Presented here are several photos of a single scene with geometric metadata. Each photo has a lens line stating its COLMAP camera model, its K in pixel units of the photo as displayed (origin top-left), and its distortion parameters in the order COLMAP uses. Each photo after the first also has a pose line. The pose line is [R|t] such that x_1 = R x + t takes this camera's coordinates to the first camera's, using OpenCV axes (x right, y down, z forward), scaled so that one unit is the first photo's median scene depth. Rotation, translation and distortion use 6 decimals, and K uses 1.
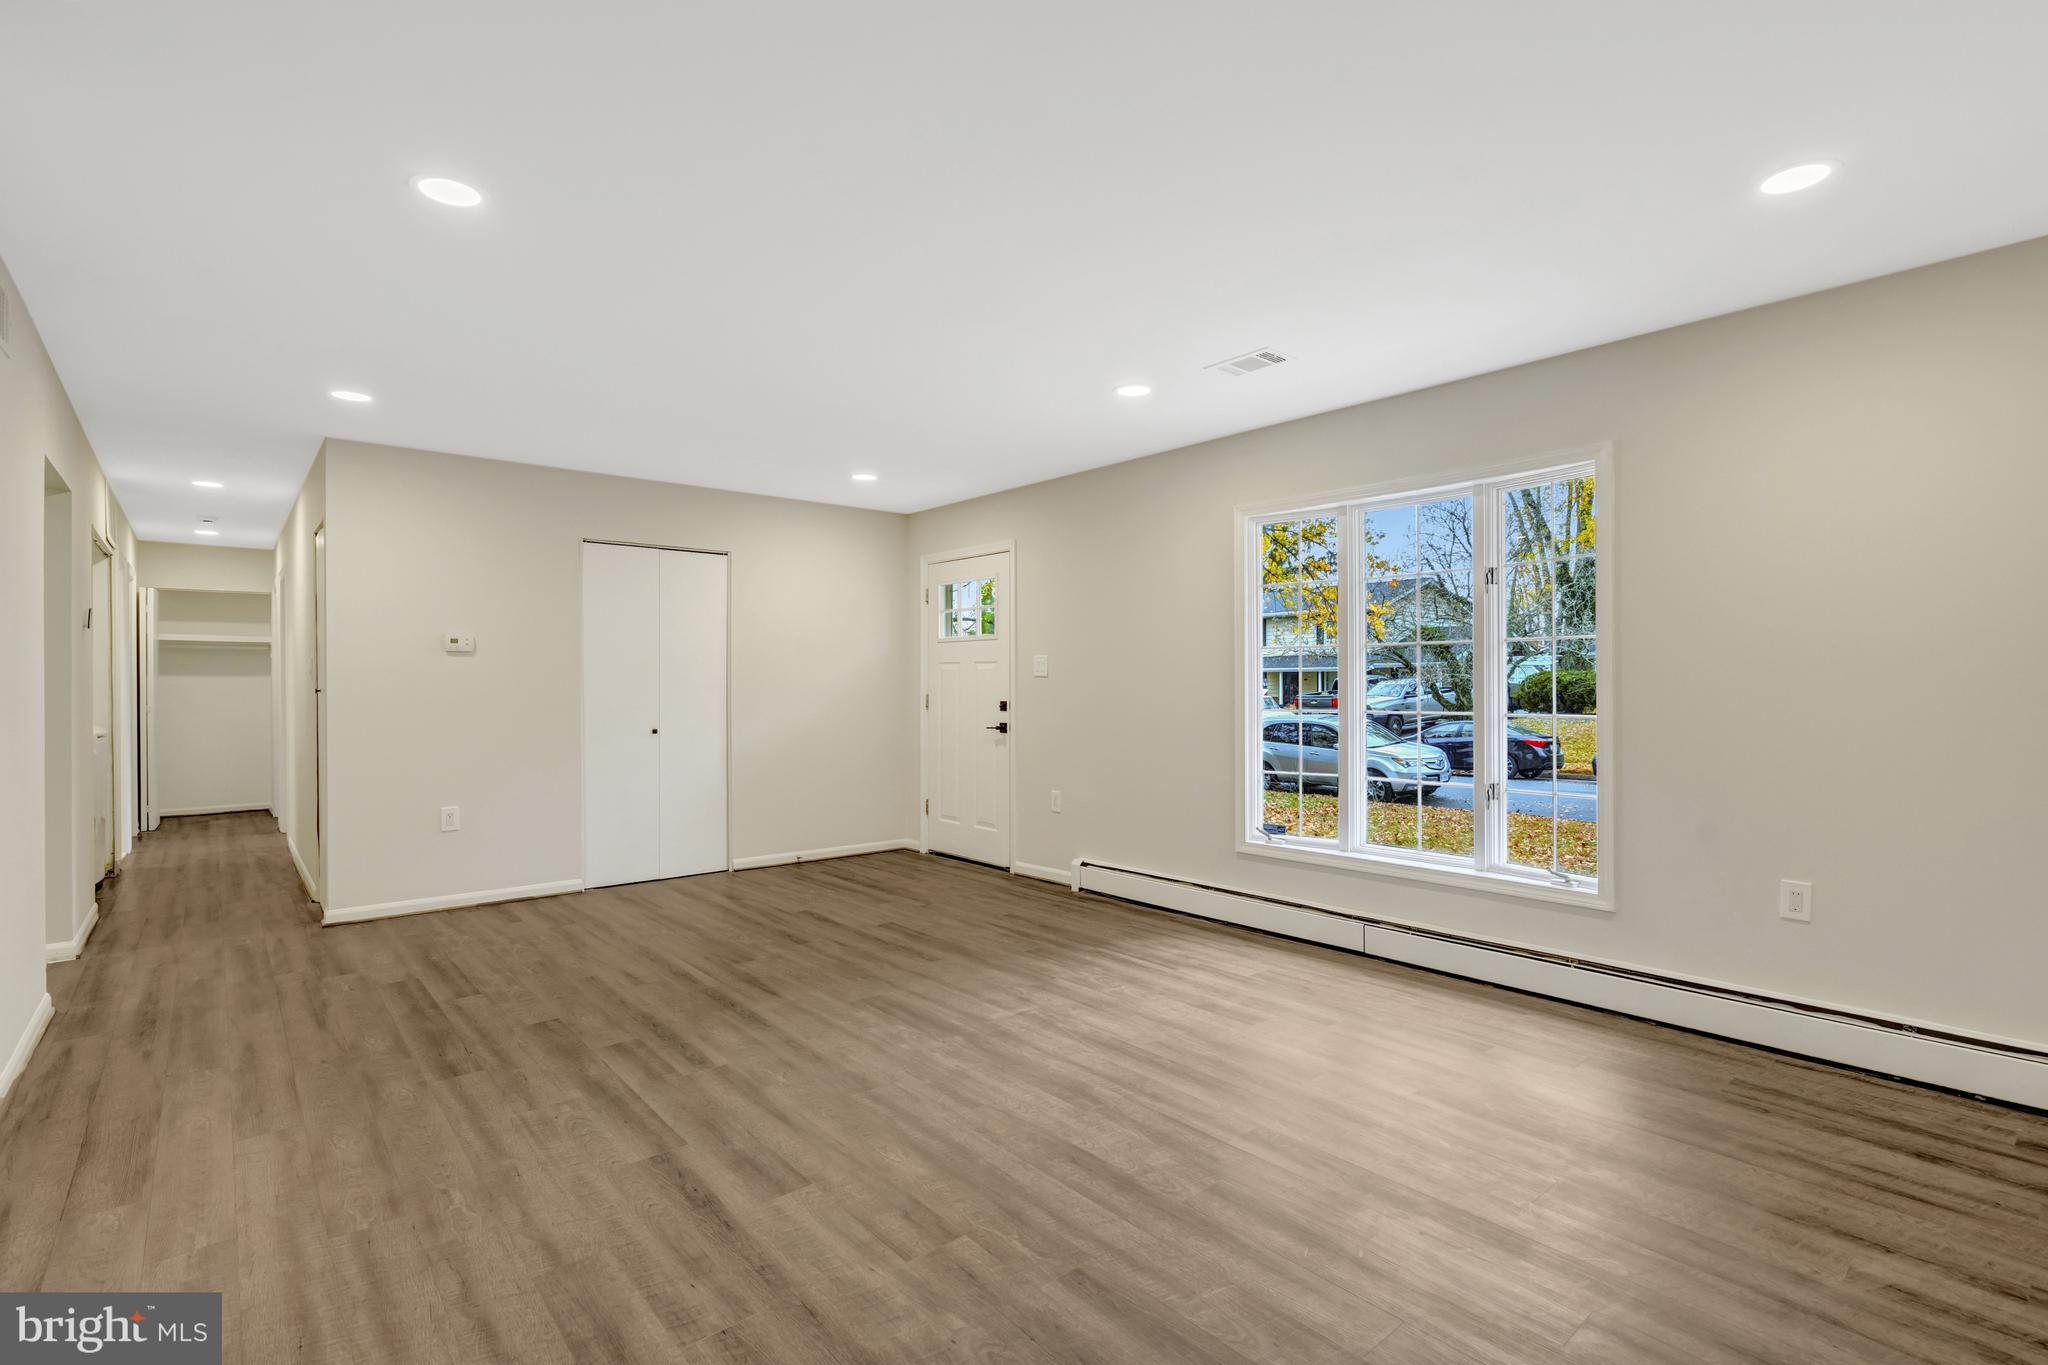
lens RADIAL K [[946.2, 0, 1033.2], [0, 946.2, 673.9], [0, 0, 1]] dist [-0.002180, -0.000457]
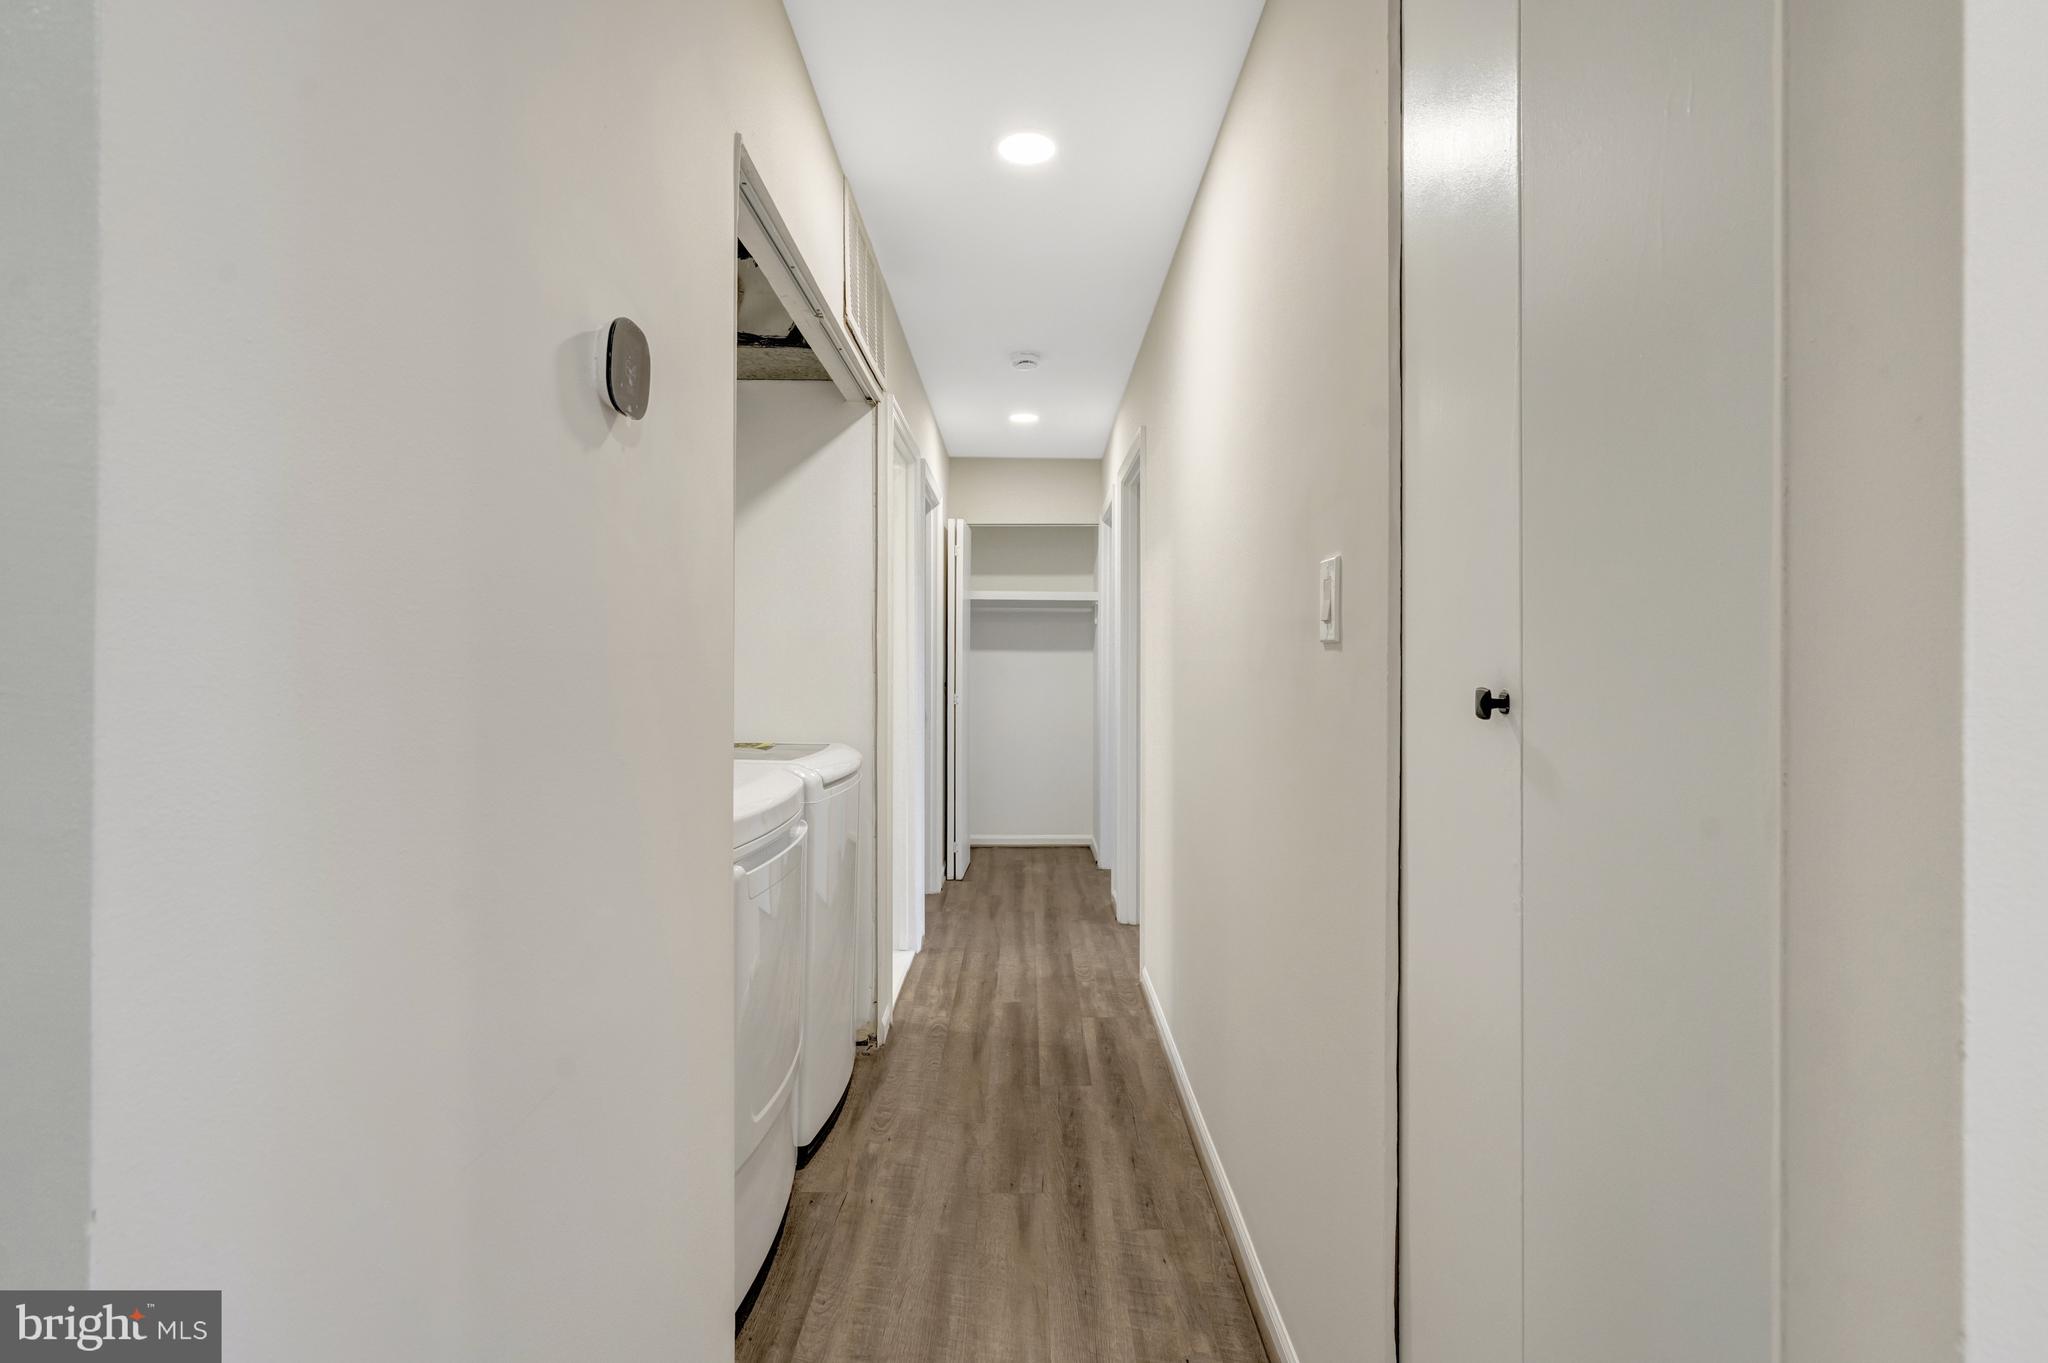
lens RADIAL K [[943.5, 0, 1016.1], [0, 943.5, 680.1], [0, 0, 1]] dist [-0.003204, 0.000837]
pose [[0.747587, 0.022718, -0.663776, -0.961076], [-0.004402, 0.999562, 0.029253, 0.009671], [0.664150, -0.018947, 0.747360, 1.101017]]
